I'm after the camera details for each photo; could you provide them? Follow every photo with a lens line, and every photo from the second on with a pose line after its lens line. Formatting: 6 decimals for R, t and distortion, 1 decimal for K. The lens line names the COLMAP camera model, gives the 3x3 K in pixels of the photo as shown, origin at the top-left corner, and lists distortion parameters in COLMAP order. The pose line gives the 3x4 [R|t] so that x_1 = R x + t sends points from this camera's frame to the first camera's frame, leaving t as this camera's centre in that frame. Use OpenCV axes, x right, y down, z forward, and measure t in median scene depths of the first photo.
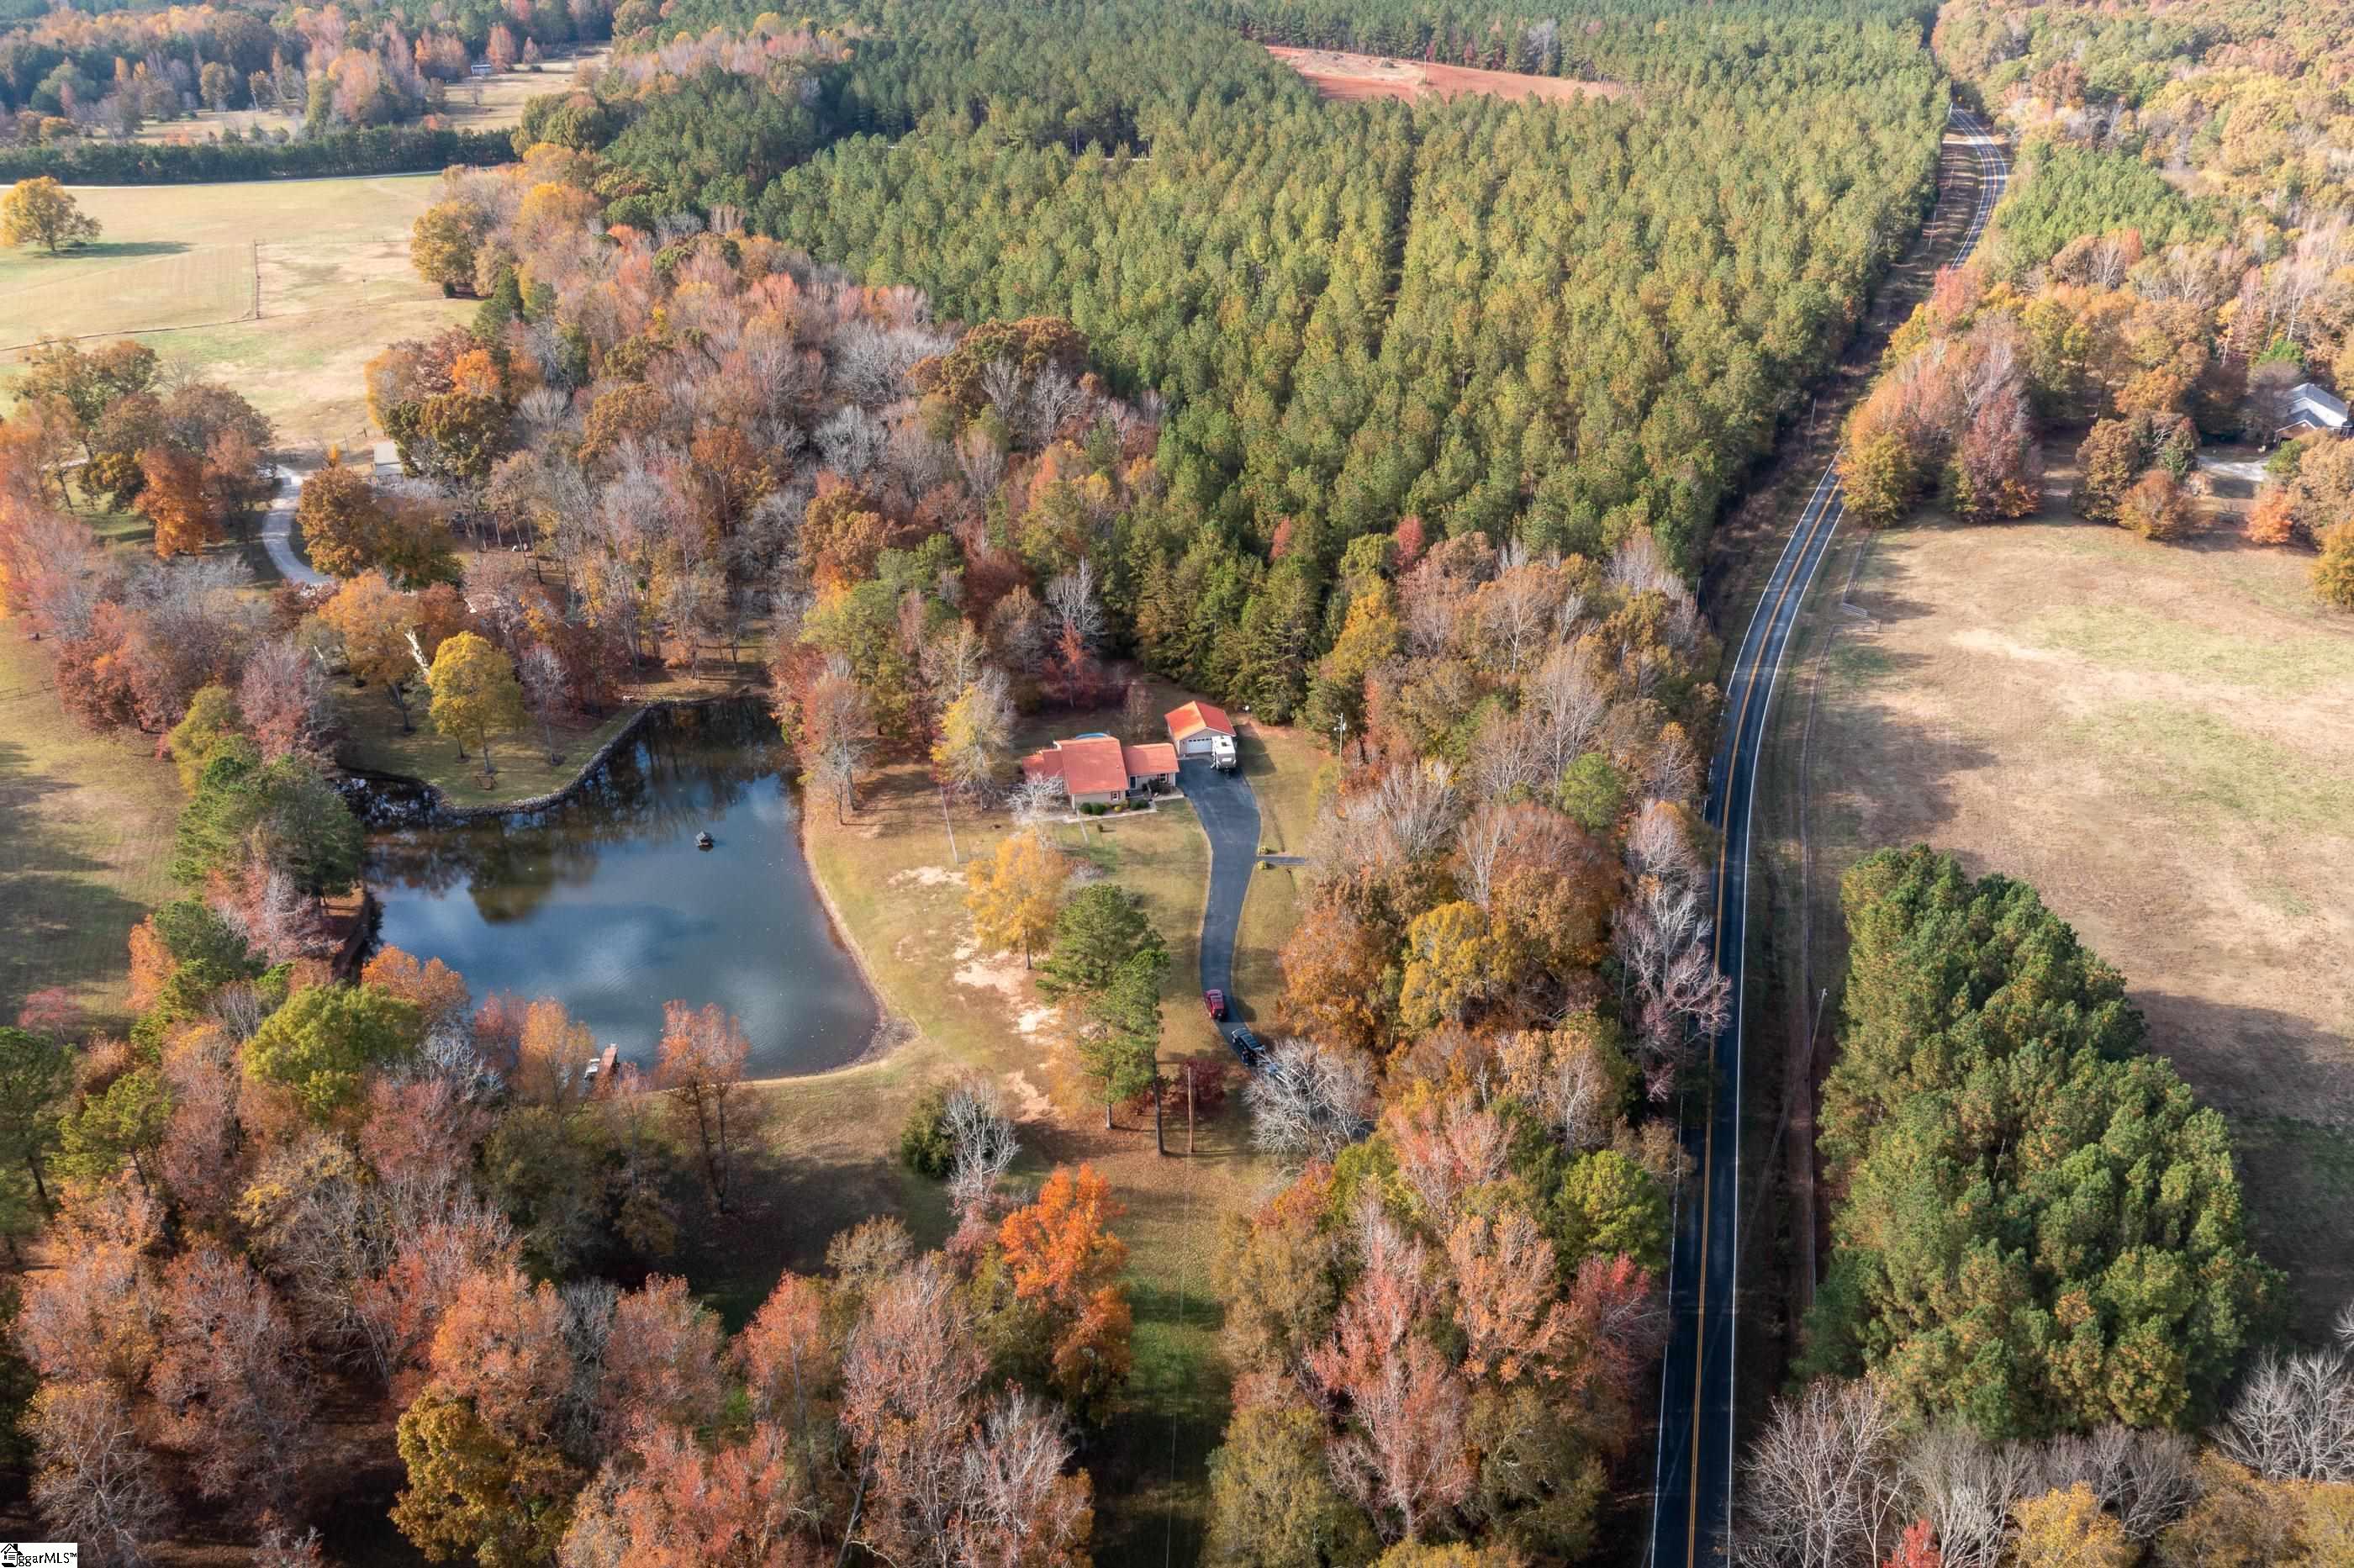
lens RADIAL K [[1886.9, 0, 1175.8], [0, 1886.9, 750.8], [0, 0, 1]] dist [-0.007308, 0.003065]
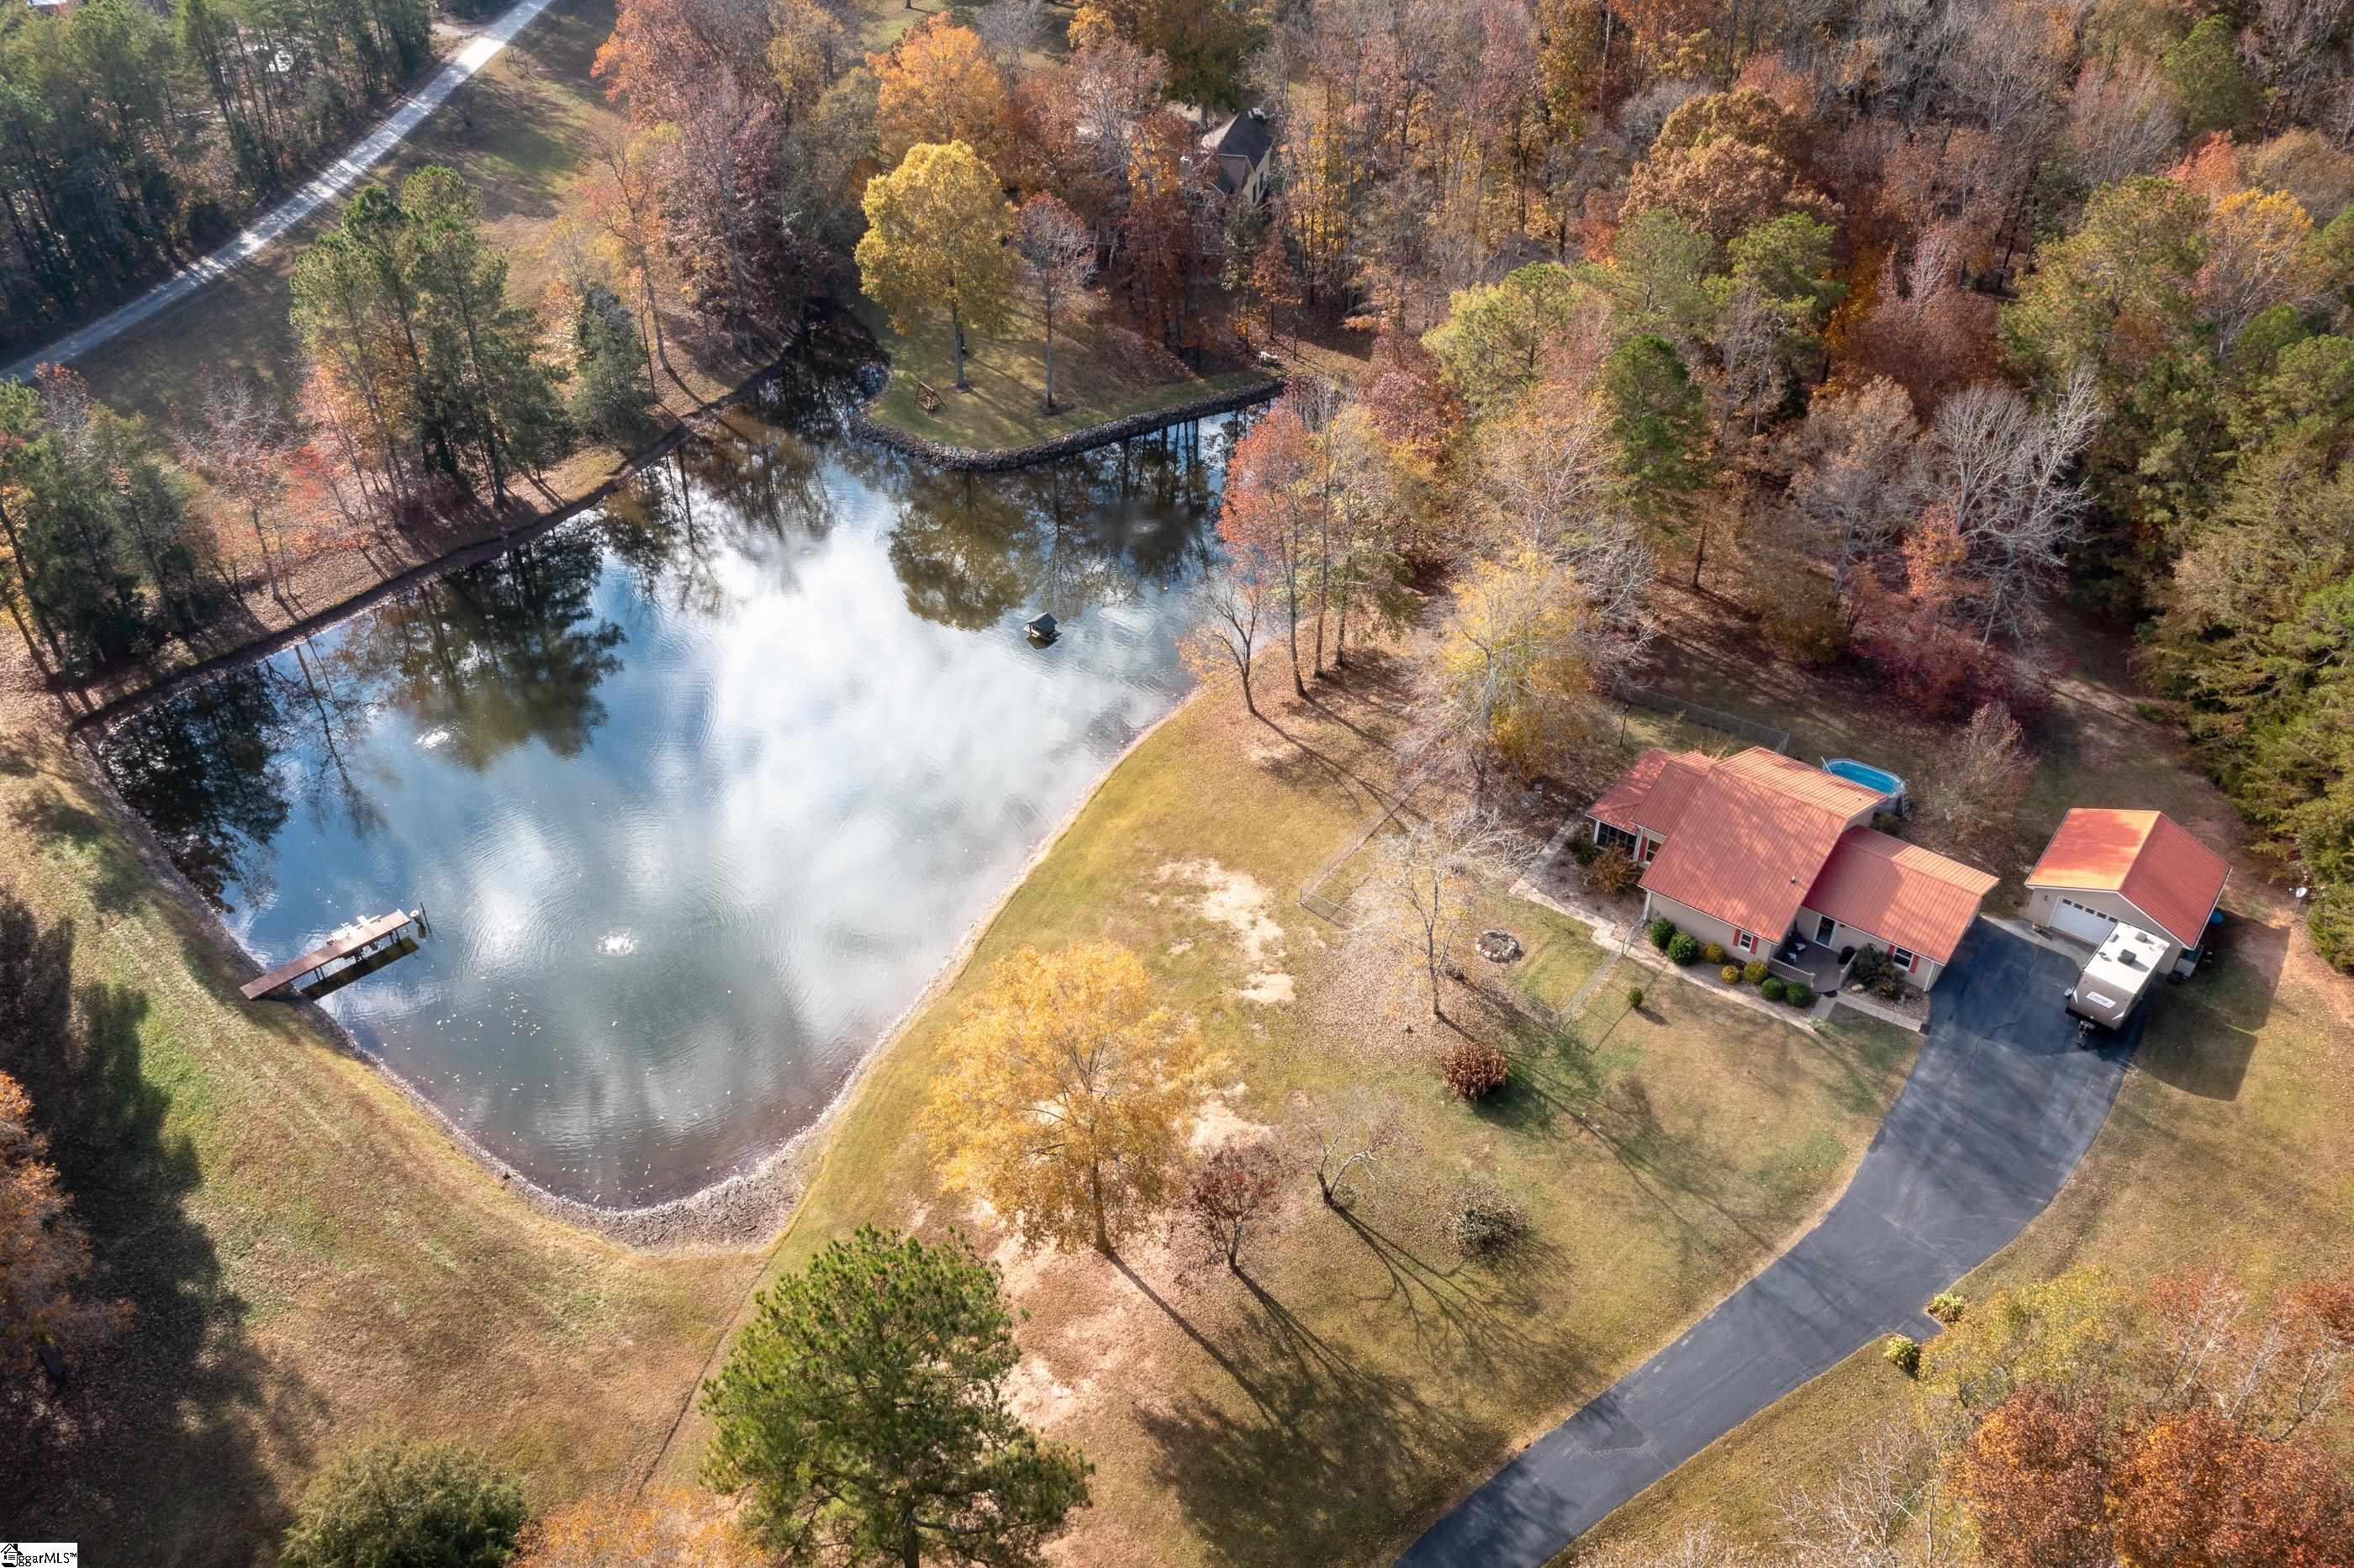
lens RADIAL K [[1886.9, 0, 1175.8], [0, 1886.9, 750.8], [0, 0, 1]] dist [-0.007308, 0.003065]
pose [[0.670069, 0.448262, -0.591666, 0.095371], [-0.333815, 0.893897, 0.299191, -0.083344], [0.663004, -0.002972, 0.748610, 0.552482]]
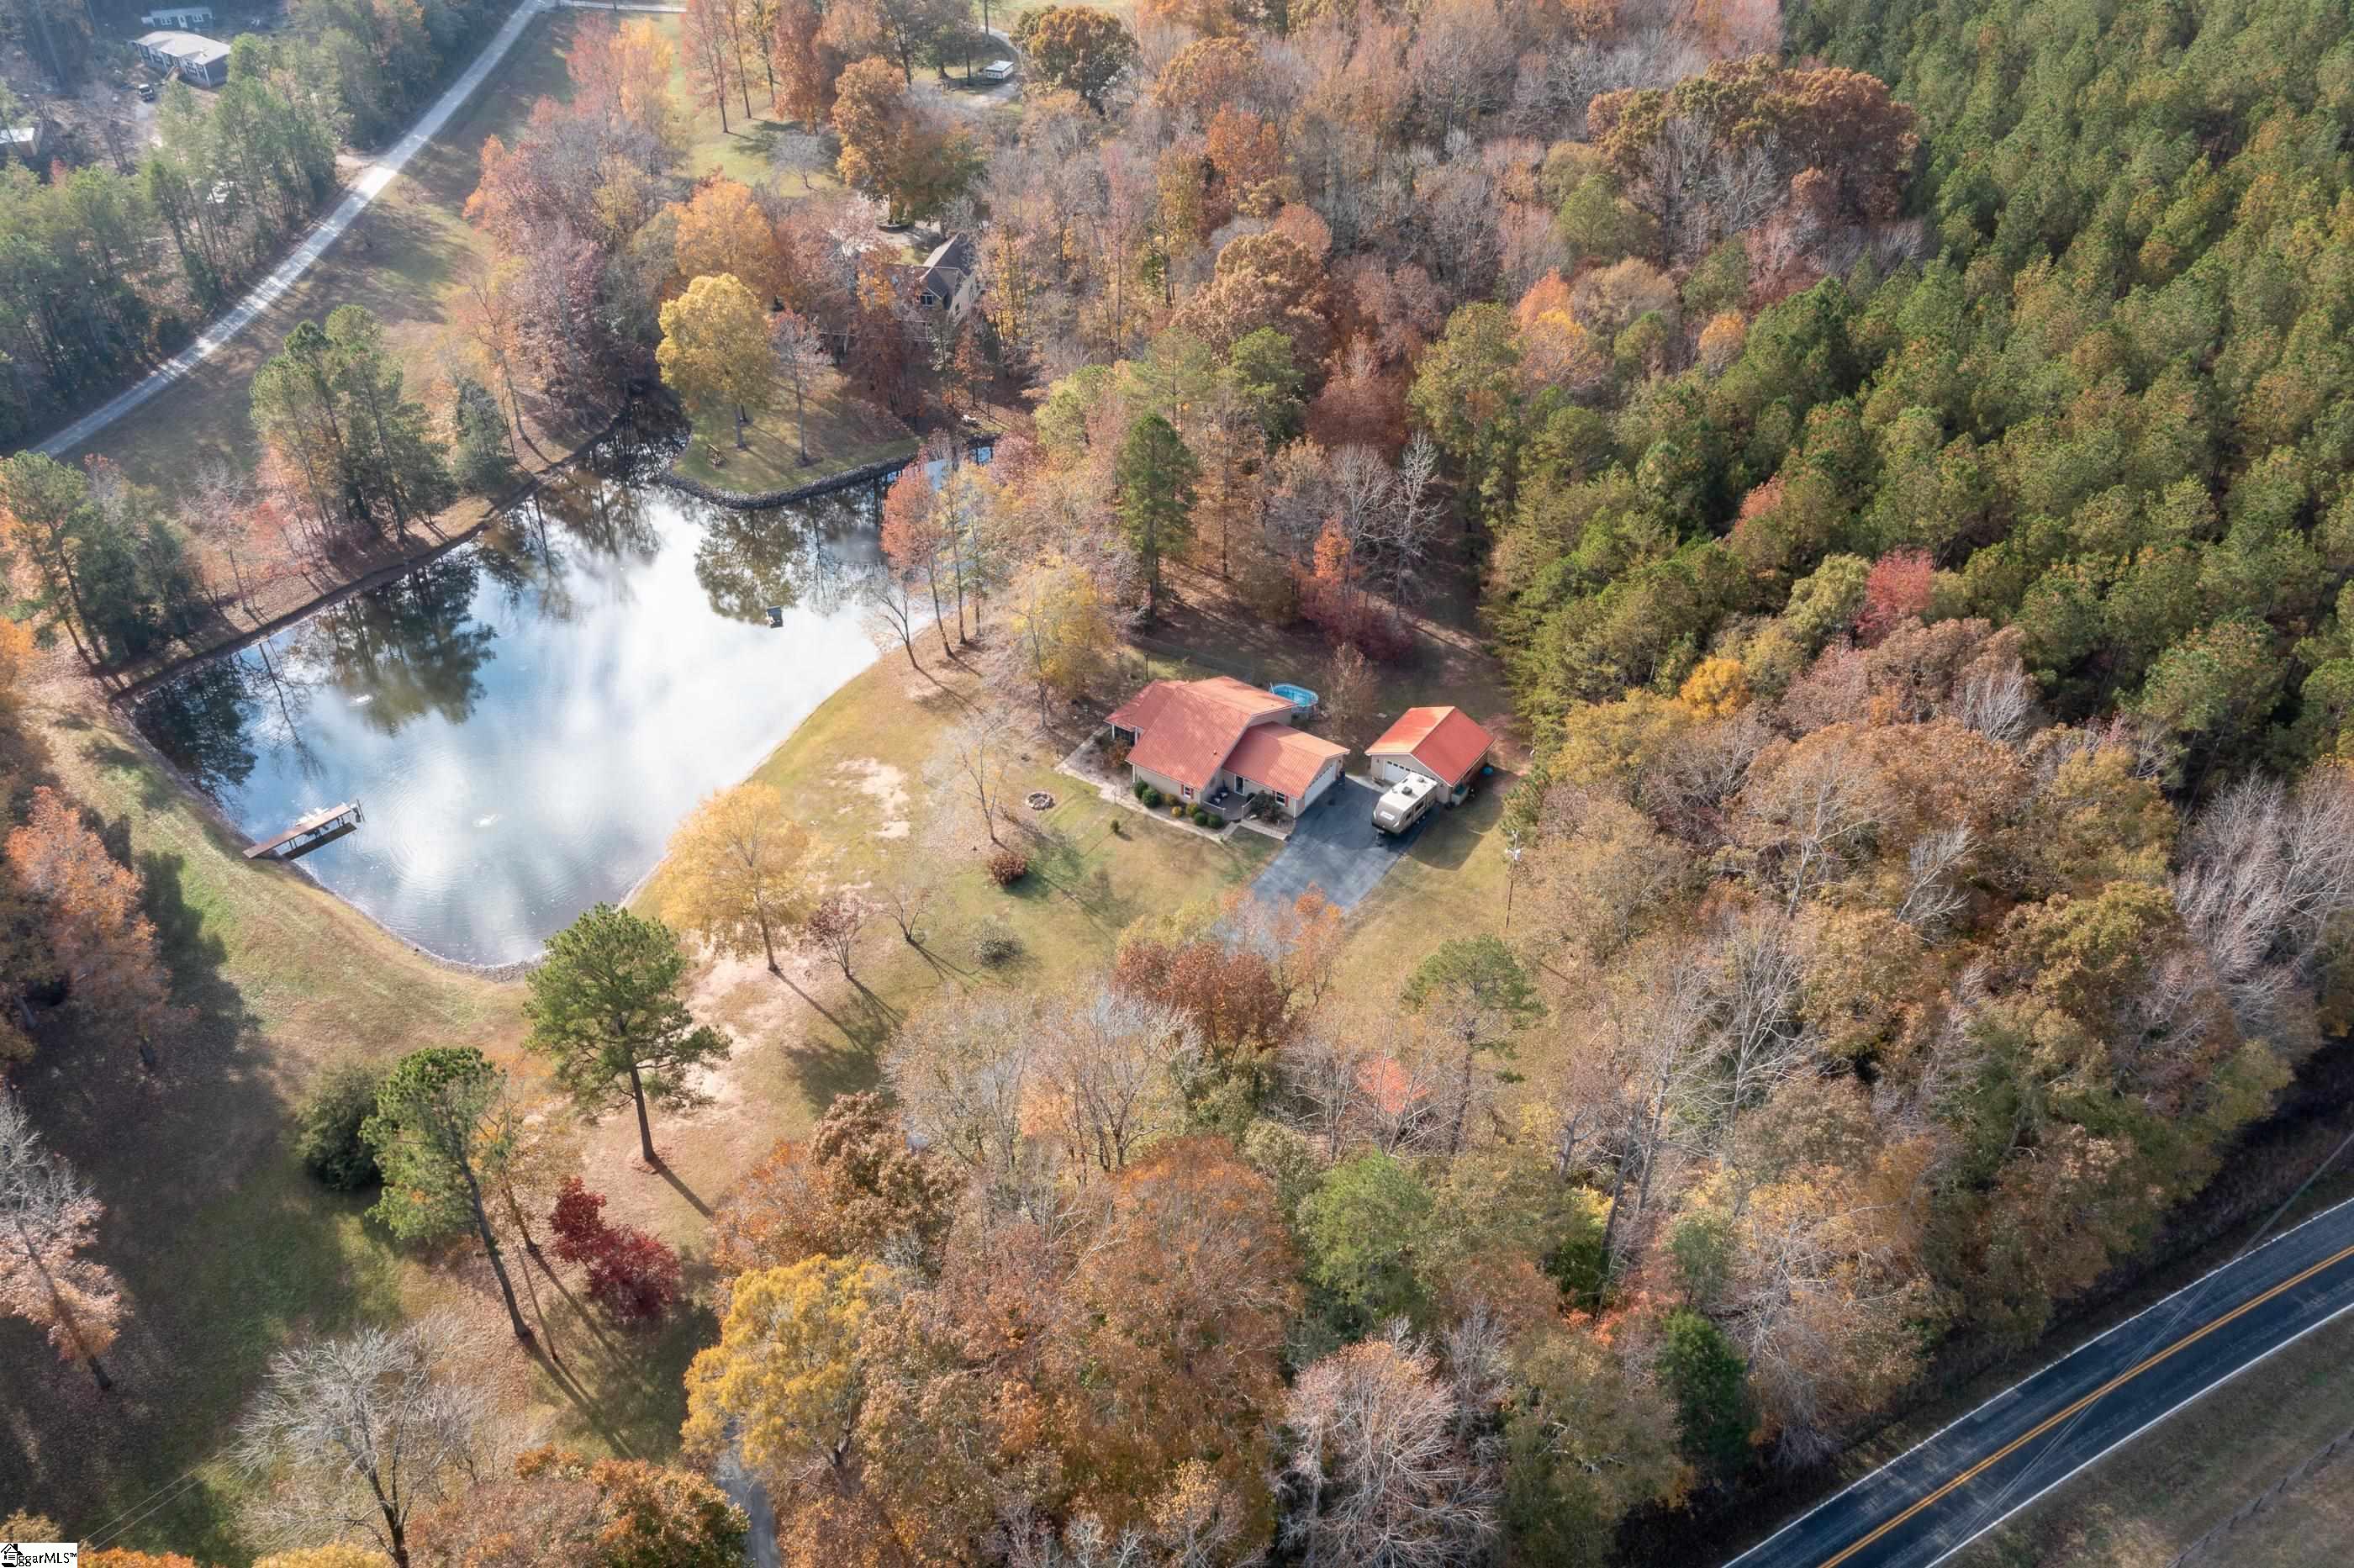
lens RADIAL K [[1888.0, 0, 1183.3], [0, 1888.0, 745.8], [0, 0, 1]] dist [-0.008550, 0.009777]
pose [[0.709547, 0.422201, -0.564172, 0.297532], [-0.320179, 0.906379, 0.275611, -0.154160], [0.627717, -0.014923, 0.778298, 0.435817]]
